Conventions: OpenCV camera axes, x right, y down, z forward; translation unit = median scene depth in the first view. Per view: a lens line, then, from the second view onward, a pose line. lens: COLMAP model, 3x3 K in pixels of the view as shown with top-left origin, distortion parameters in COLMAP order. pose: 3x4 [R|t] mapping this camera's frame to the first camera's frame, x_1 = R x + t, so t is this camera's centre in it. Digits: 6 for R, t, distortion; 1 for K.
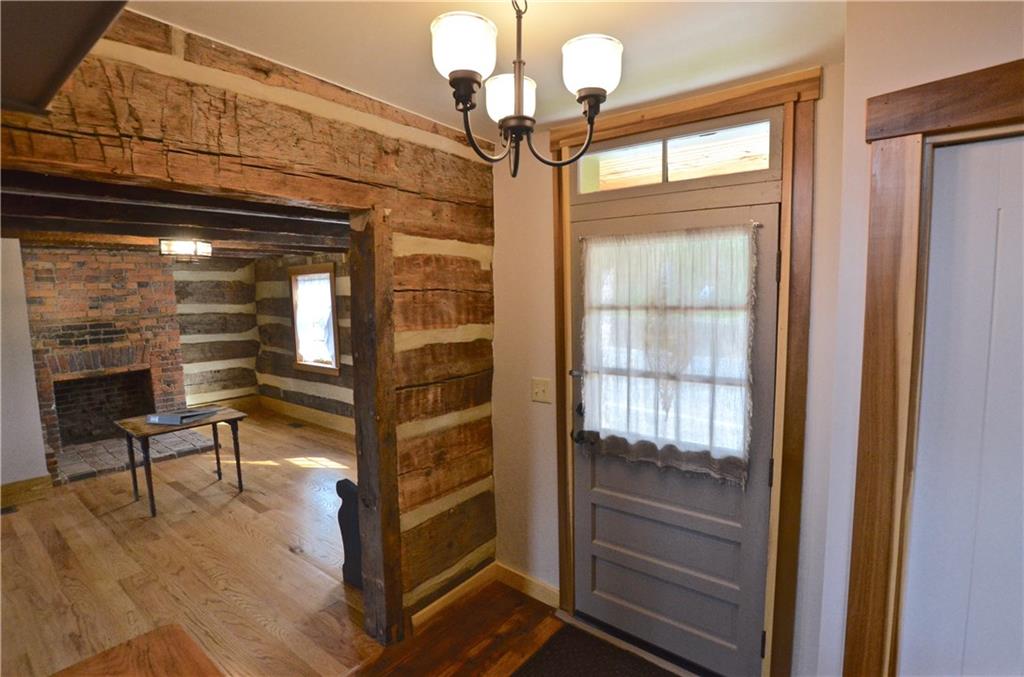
lens RADIAL K [[500.4, 0, 541.7], [0, 500.4, 343.4], [0, 0, 1]] dist [-0.022706, -0.000350]
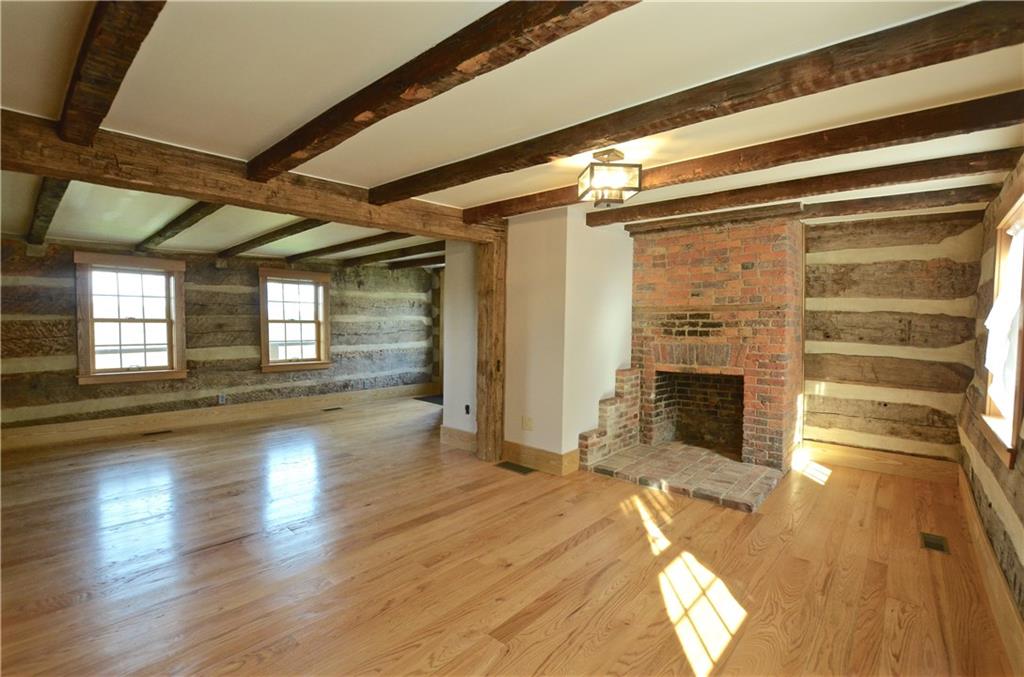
lens RADIAL K [[461.8, 0, 503.7], [0, 461.8, 342.3], [0, 0, 1]] dist [-0.035602, 0.005554]
pose [[-0.065141, 0.064226, -0.995807, -0.062161], [-0.119403, 0.990255, 0.071678, -0.006561], [0.990707, 0.123571, -0.056837, 0.660006]]
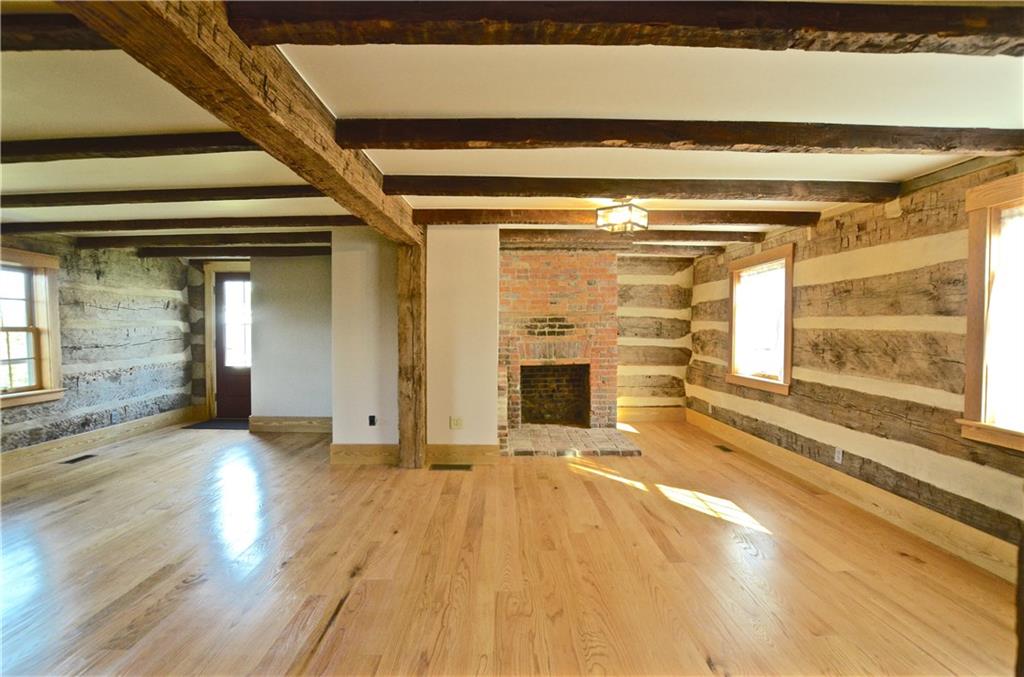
lens RADIAL K [[461.8, 0, 506.8], [0, 461.8, 342.3], [0, 0, 1]] dist [-0.035602, 0.005554]
pose [[0.619939, 0.043280, -0.783456, -0.143152], [-0.098332, 0.994891, -0.022849, 0.045592], [0.778464, 0.091204, 0.621028, 0.255236]]
